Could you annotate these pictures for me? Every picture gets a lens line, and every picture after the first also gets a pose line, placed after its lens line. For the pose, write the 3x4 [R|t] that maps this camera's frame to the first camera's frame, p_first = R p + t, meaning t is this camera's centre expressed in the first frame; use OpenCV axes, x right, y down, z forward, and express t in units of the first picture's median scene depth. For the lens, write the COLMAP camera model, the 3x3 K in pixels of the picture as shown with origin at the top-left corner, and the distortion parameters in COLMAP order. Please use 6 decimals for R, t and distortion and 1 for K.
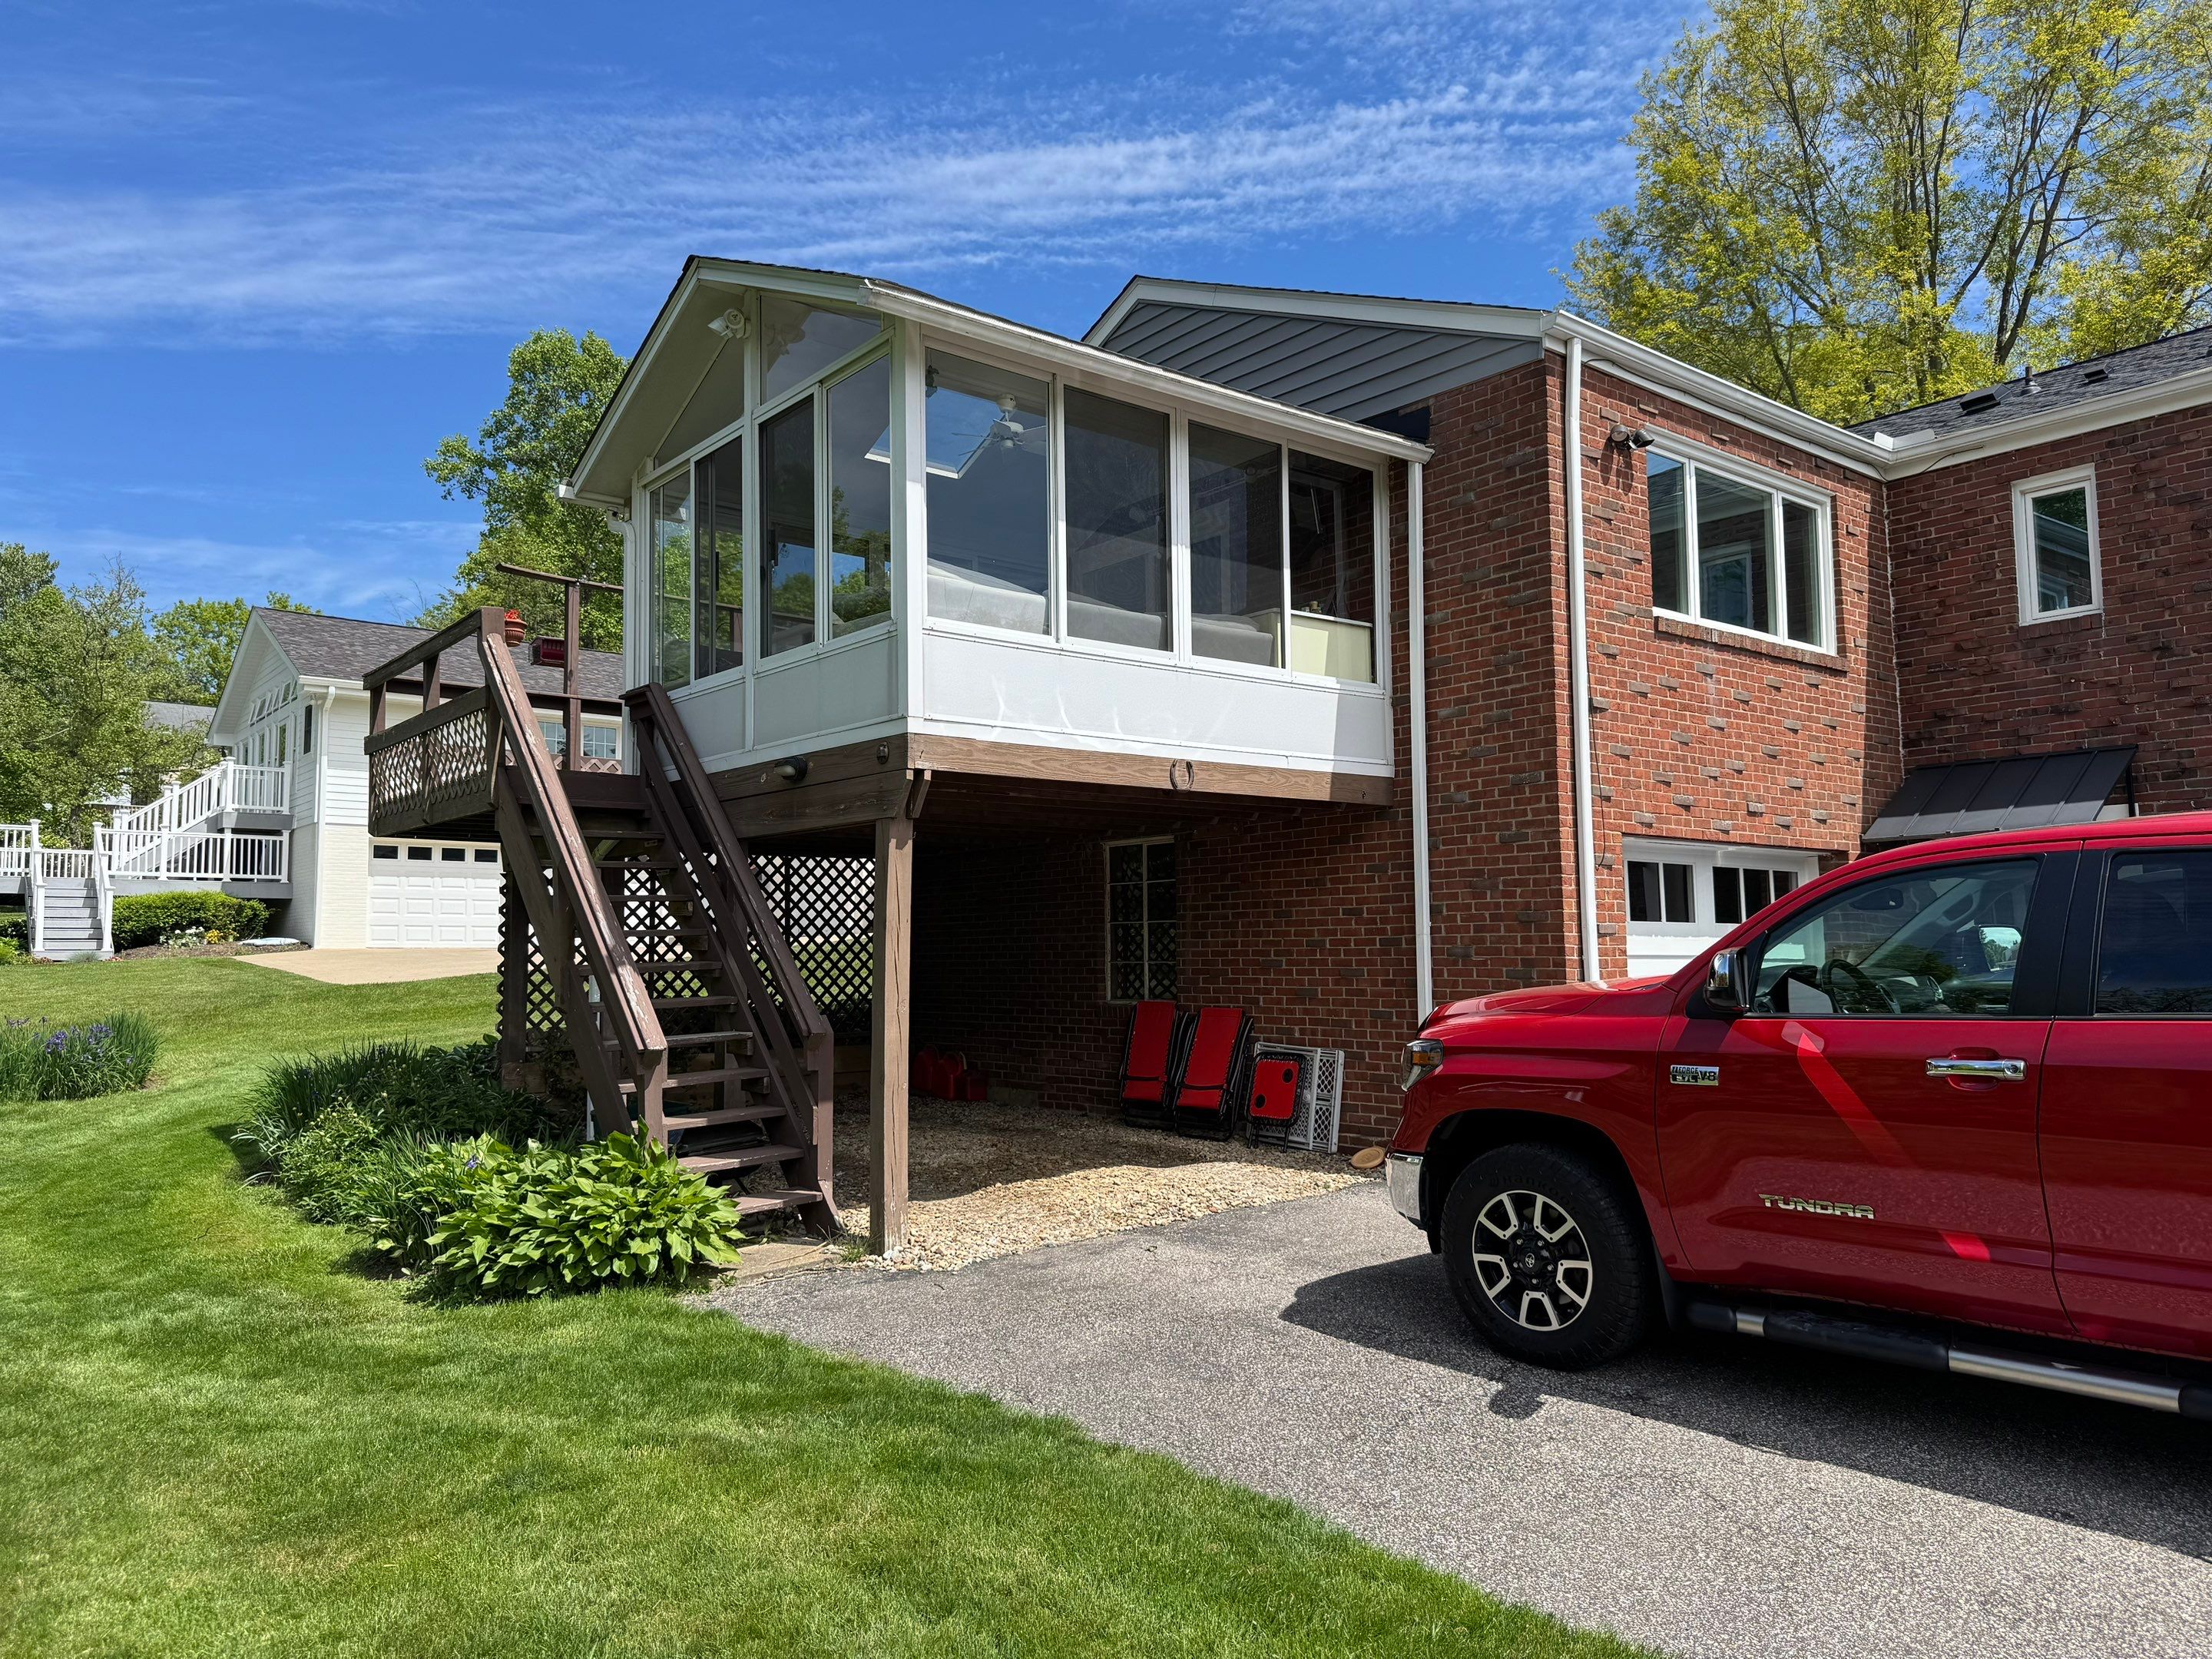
lens RADIAL K [[1558.0, 0, 1087.6], [0, 1558.0, 832.7], [0, 0, 1]] dist [0.103193, -0.149643]
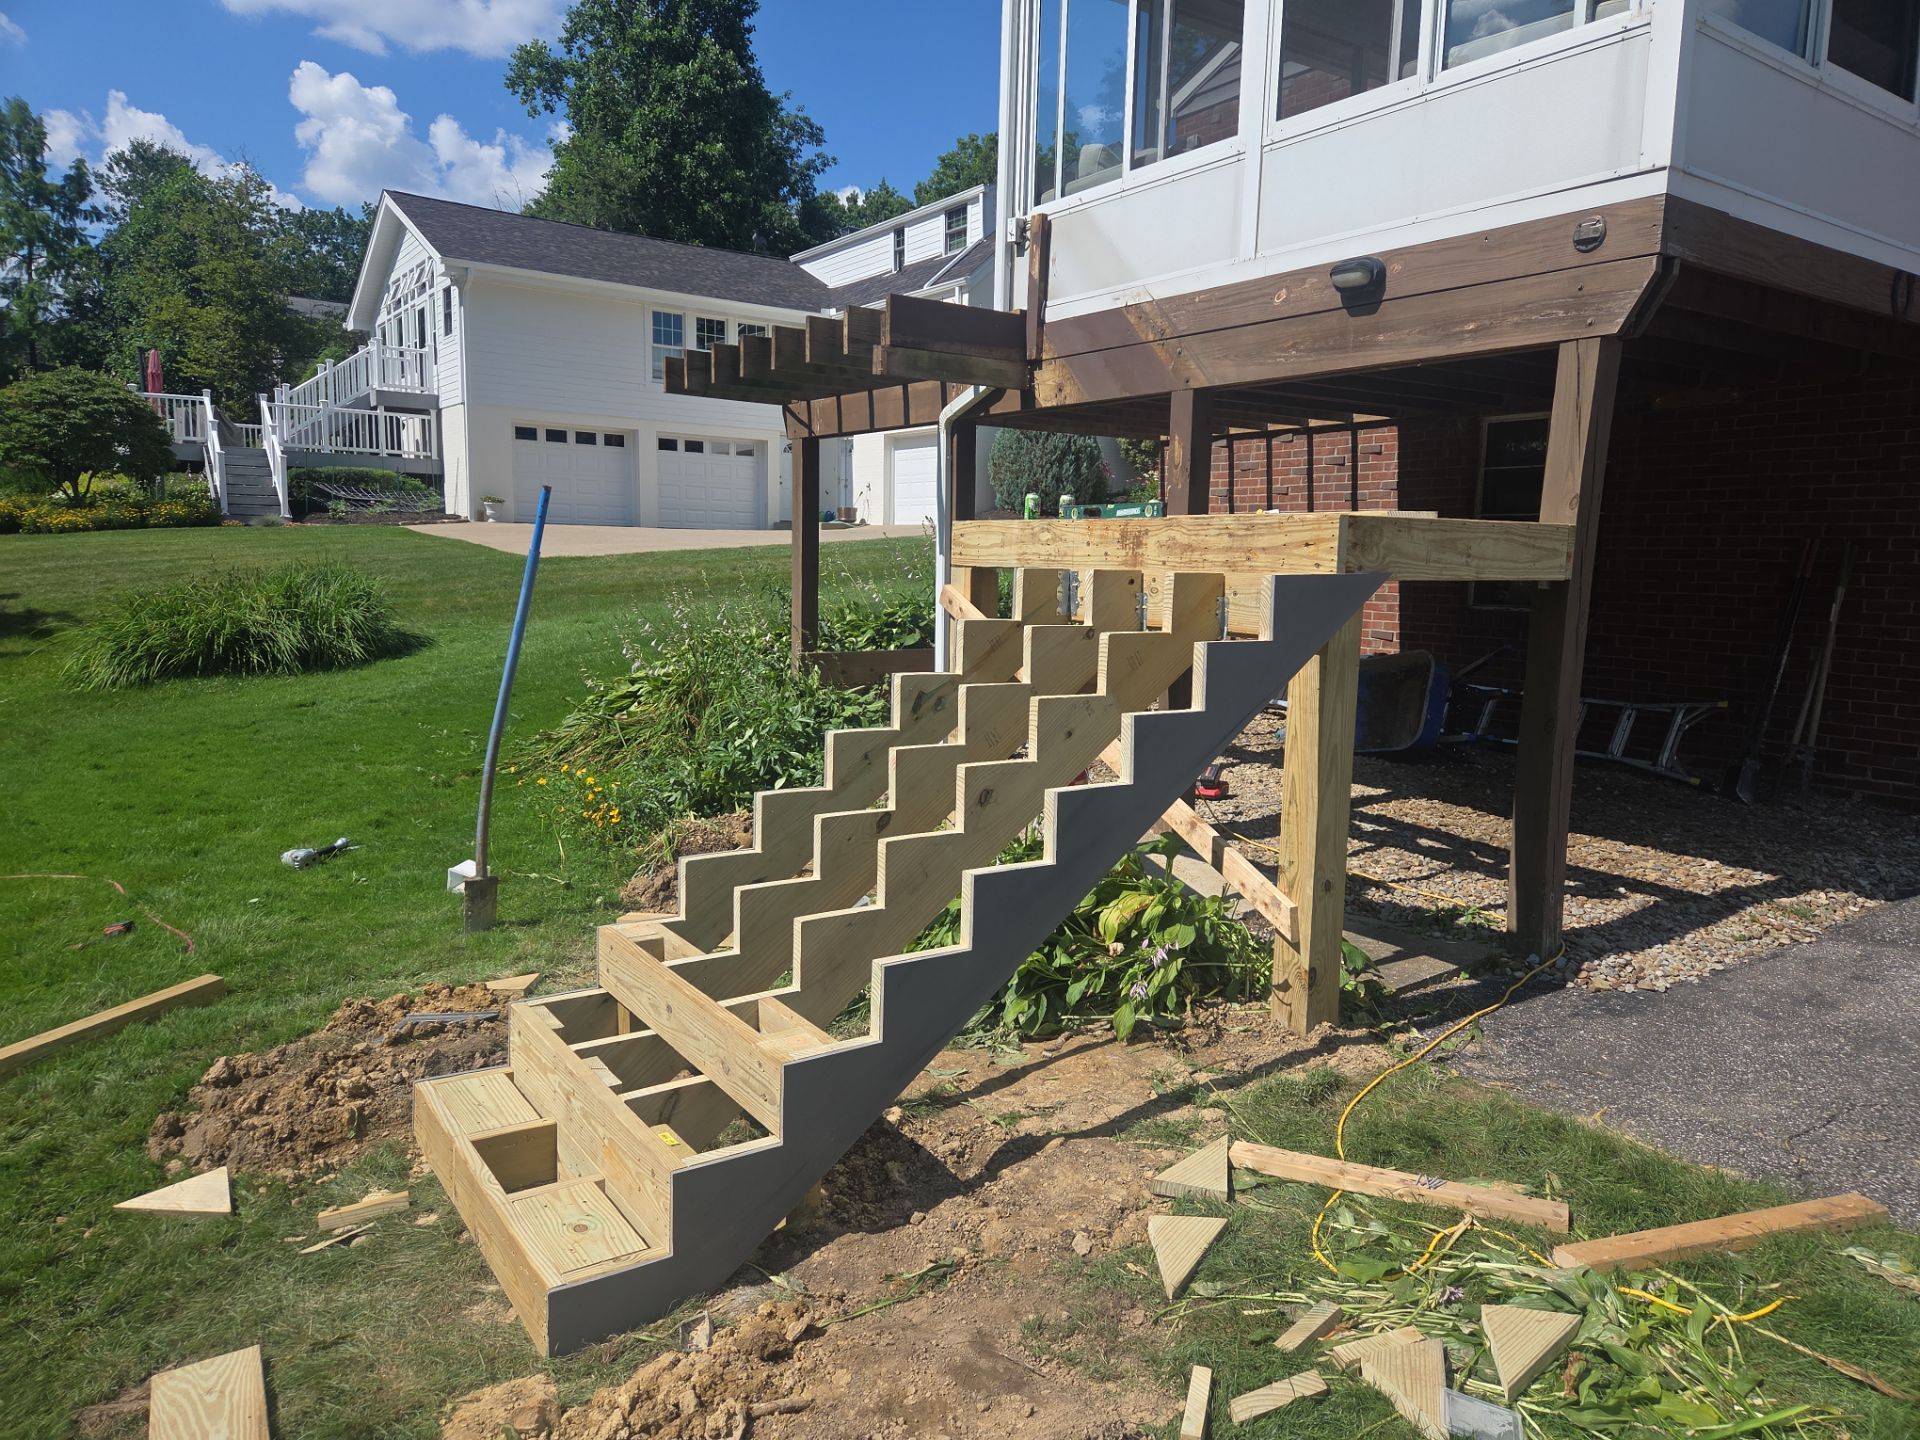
lens RADIAL K [[1283.7, 0, 959.3], [0, 1283.7, 726.6], [0, 0, 1]] dist [0.087596, -0.082058]
pose [[0.998014, 0.035055, -0.052328, -0.297124], [-0.023010, 0.976303, 0.215182, 0.031688], [0.058631, -0.213551, 0.975171, 0.336938]]
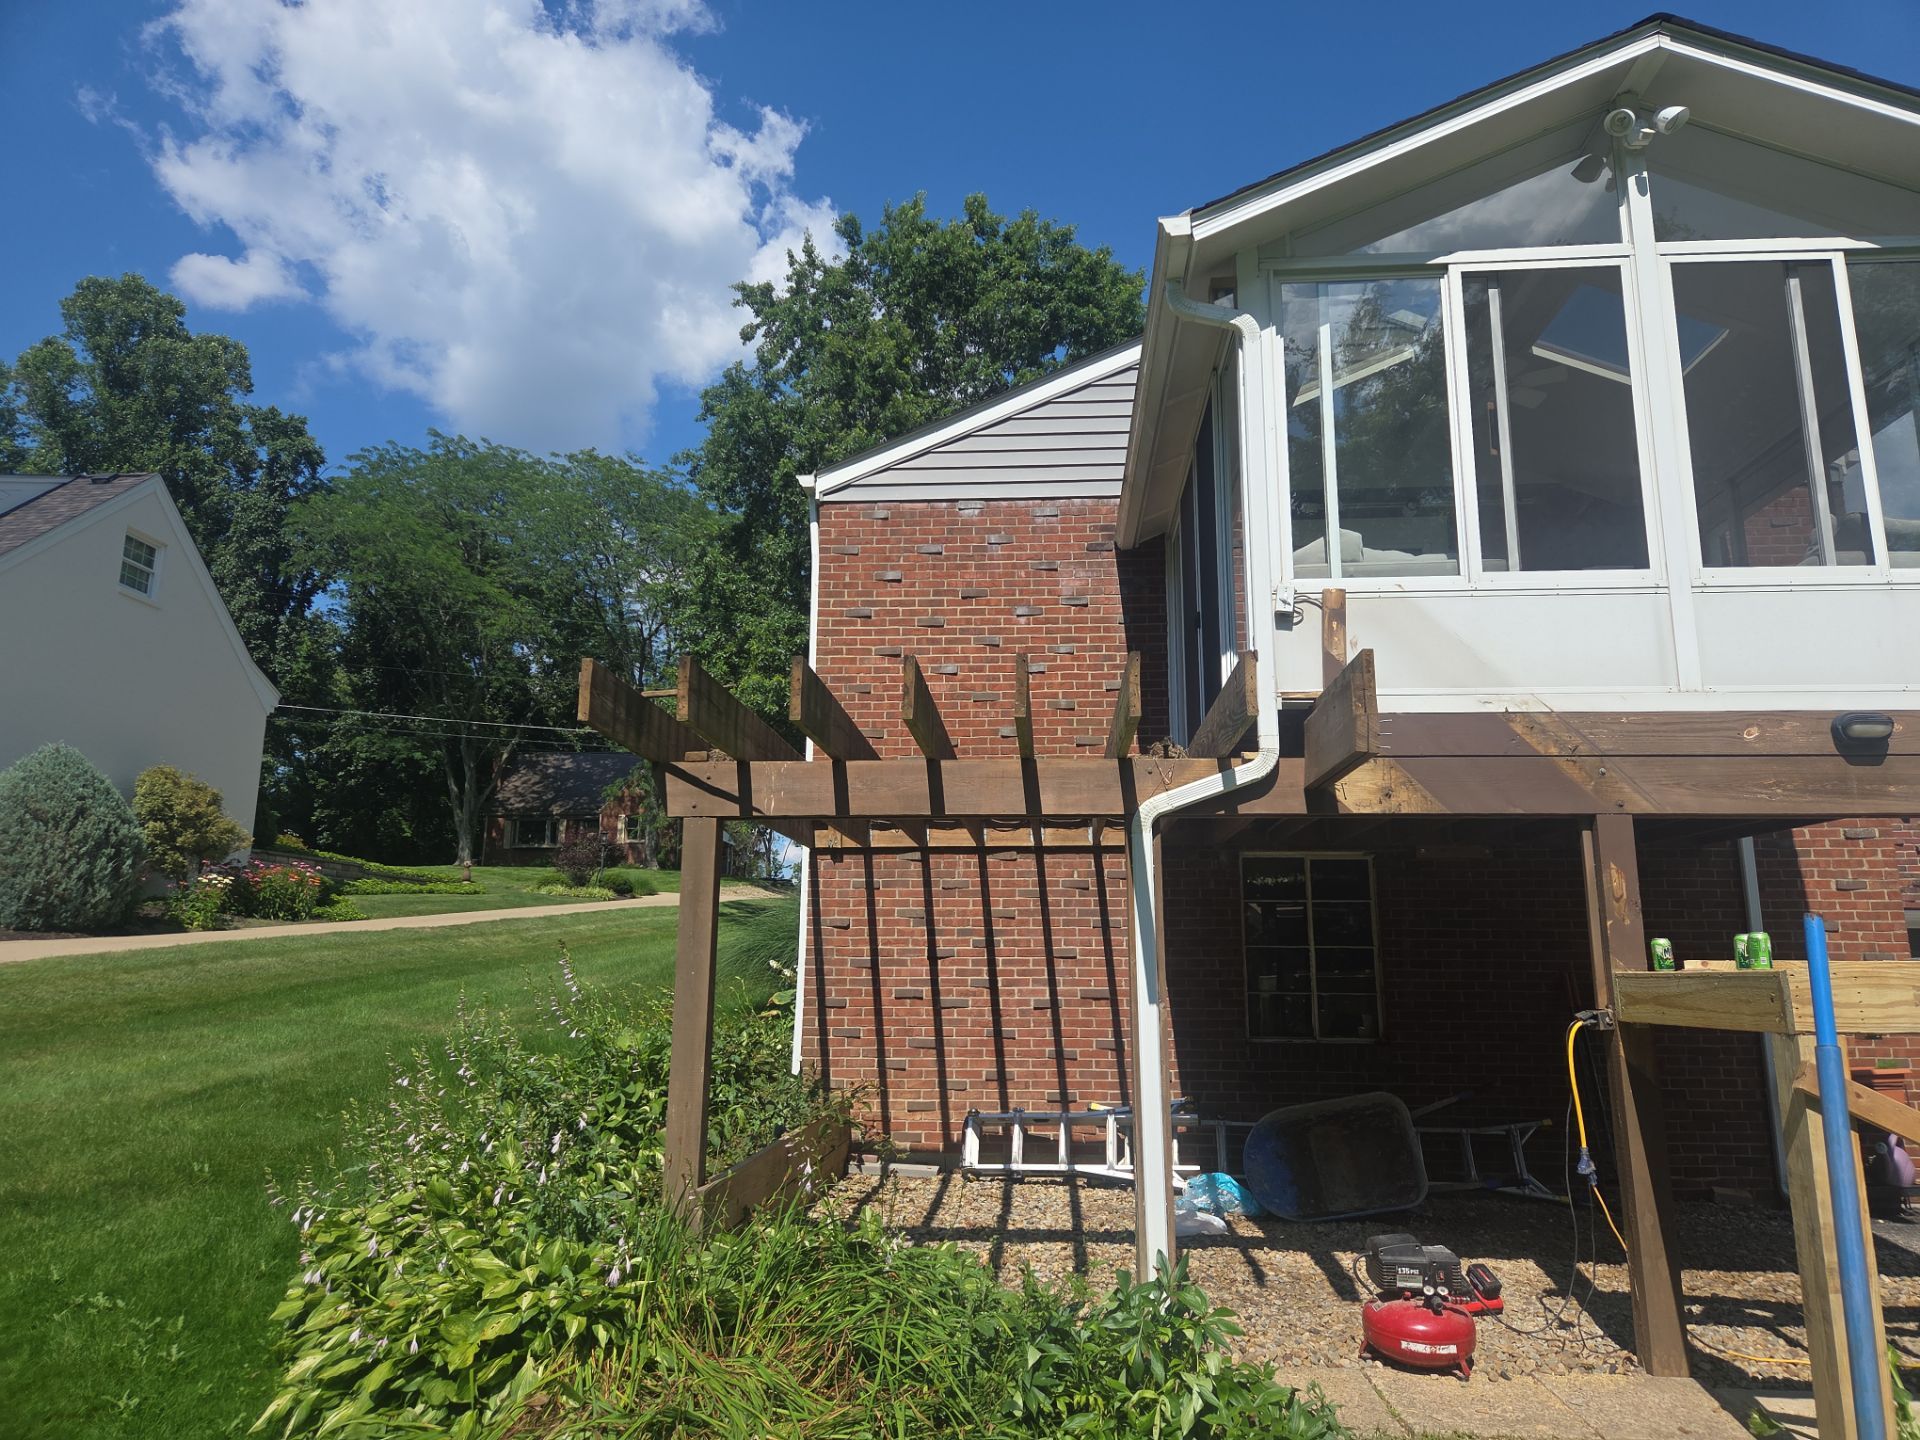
lens RADIAL K [[1278.5, 0, 968.5], [0, 1278.5, 711.8], [0, 0, 1]] dist [0.087581, -0.077500]
pose [[0.662835, 0.160749, 0.731307, -0.815694], [-0.067886, 0.985563, -0.155106, 0.066227], [-0.745682, 0.053164, 0.664177, 0.816064]]
